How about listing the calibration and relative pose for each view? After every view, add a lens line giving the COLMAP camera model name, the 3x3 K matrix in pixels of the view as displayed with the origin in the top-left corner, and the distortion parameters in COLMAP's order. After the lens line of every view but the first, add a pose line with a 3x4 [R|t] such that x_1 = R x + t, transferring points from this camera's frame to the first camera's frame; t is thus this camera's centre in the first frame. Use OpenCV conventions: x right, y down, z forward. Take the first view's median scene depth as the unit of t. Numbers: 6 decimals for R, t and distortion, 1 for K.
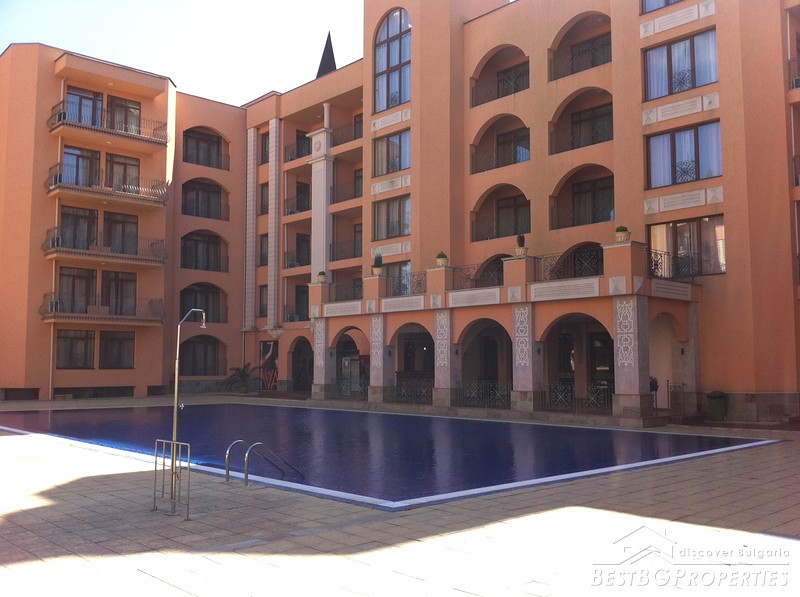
lens RADIAL K [[803.1, 0, 399.3], [0, 803.1, 306.9], [0, 0, 1]] dist [-0.004140, 0.000000]
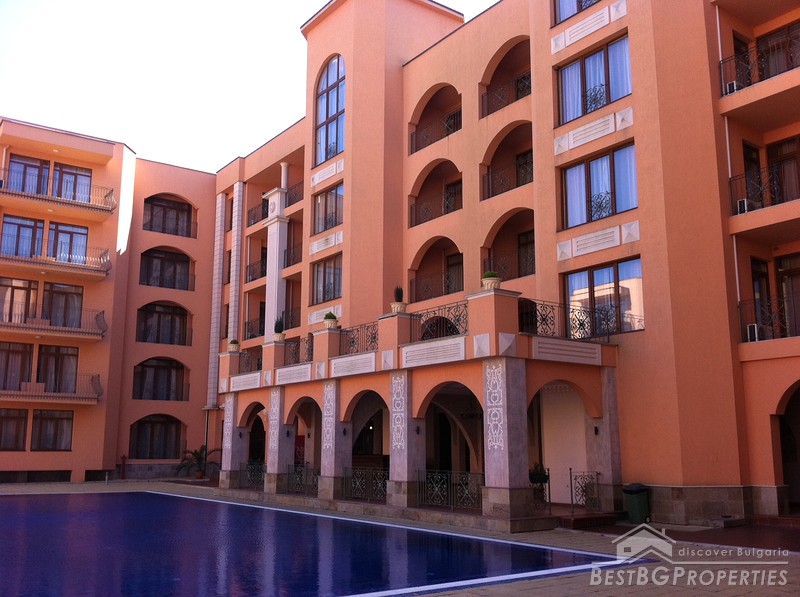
lens RADIAL K [[803.1, 0, 399.9], [0, 803.1, 291.2], [0, 0, 1]] dist [-0.004140, 0.000000]
pose [[0.992040, -0.022526, -0.123893, 0.194509], [0.007606, 0.992793, -0.119603, 0.009475], [0.125695, 0.117709, 0.985061, 0.142324]]
